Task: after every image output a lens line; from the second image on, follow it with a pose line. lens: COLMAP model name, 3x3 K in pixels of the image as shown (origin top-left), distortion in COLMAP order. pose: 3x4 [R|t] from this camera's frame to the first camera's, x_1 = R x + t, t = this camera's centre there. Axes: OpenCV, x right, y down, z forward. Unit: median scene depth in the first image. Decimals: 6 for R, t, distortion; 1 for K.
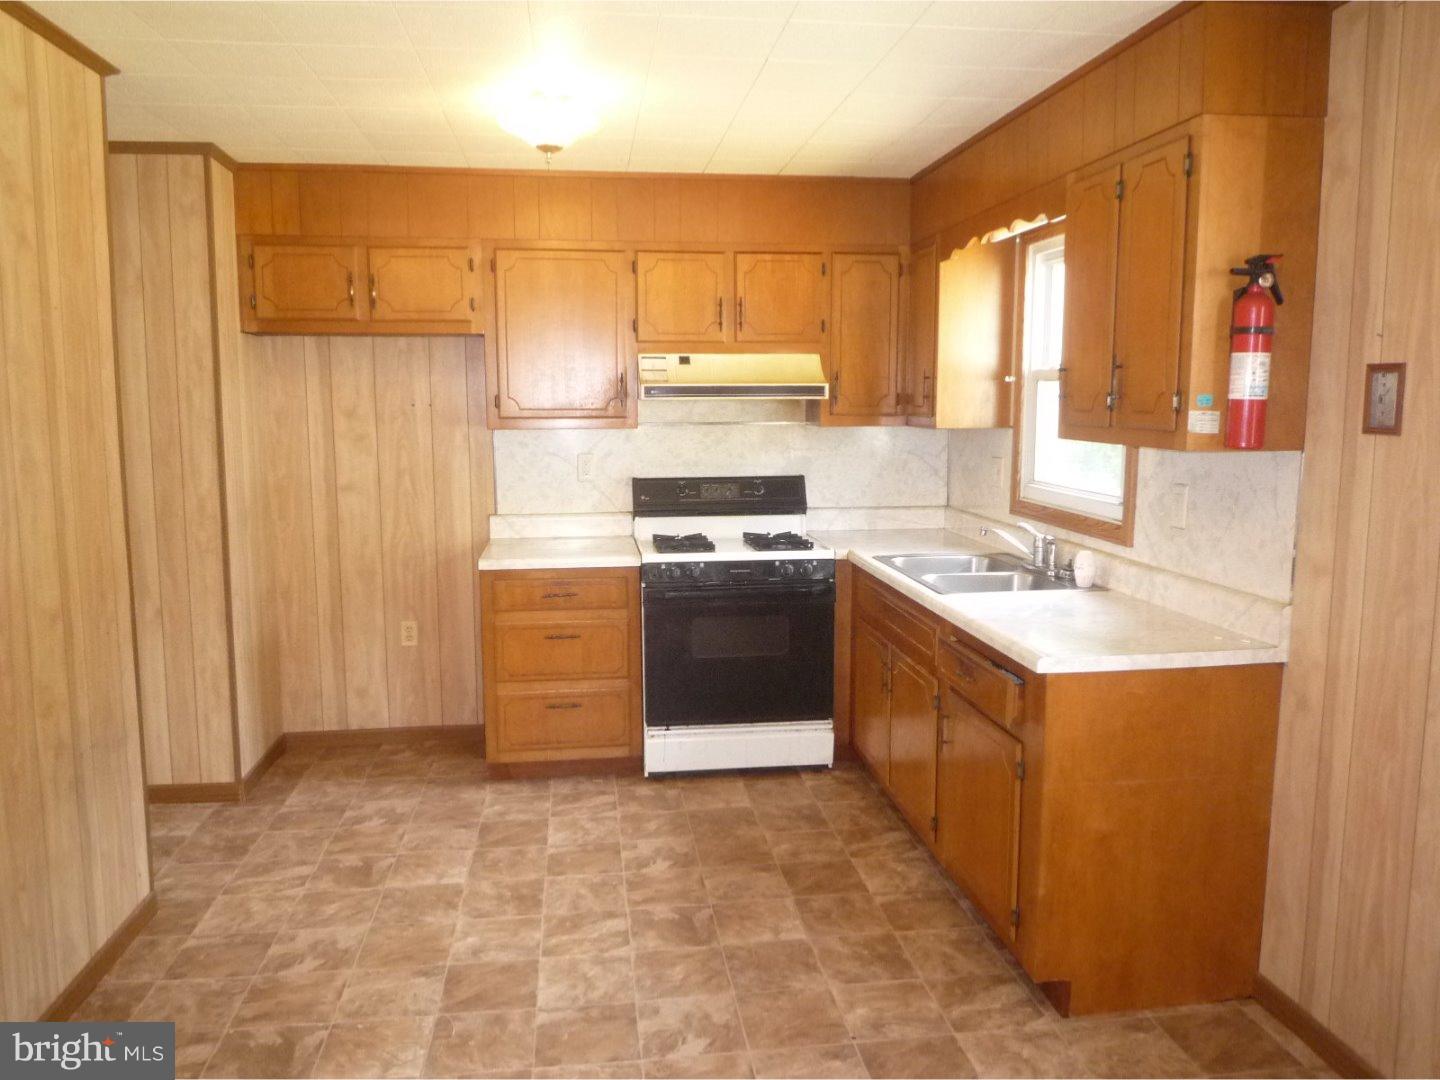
lens RADIAL K [[1098.1, 0, 720.0], [0, 1098.1, 540.0], [0, 0, 1]] dist [-0.000683, -0.000692]
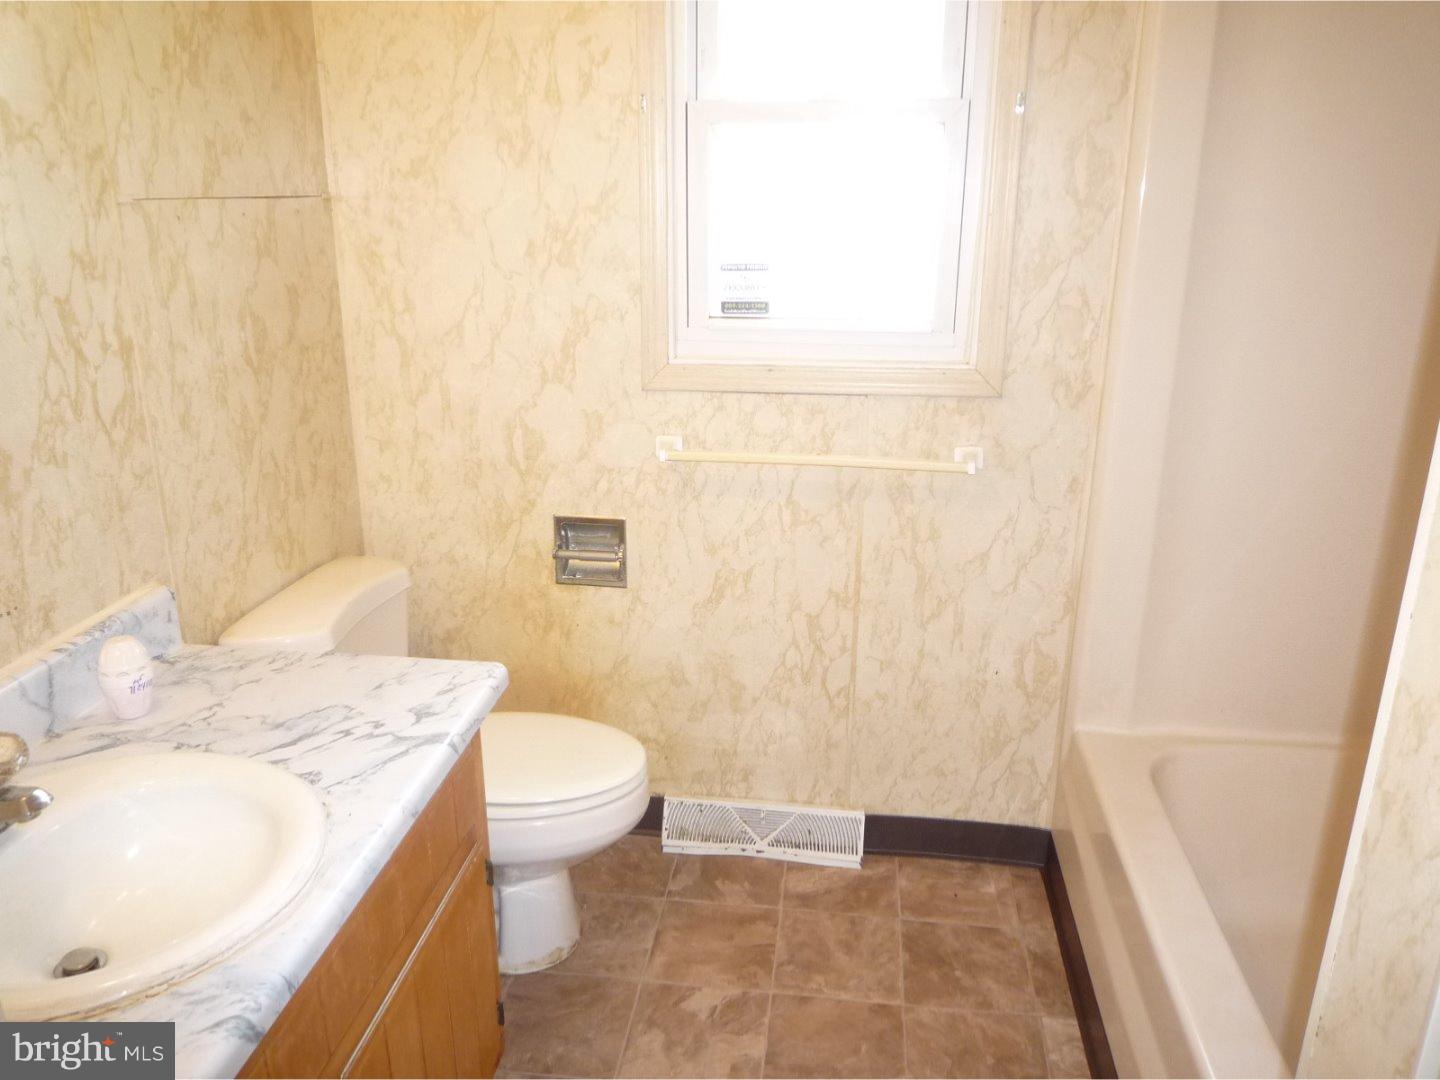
lens RADIAL K [[1098.1, 0, 720.0], [0, 1098.1, 540.0], [0, 0, 1]] dist [-0.000683, -0.000692]
pose [[-0.965135, -0.085485, 0.247402, -0.202876], [0.031005, 0.901178, 0.432339, -0.187104], [-0.259911, 0.424936, -0.867108, 1.534093]]
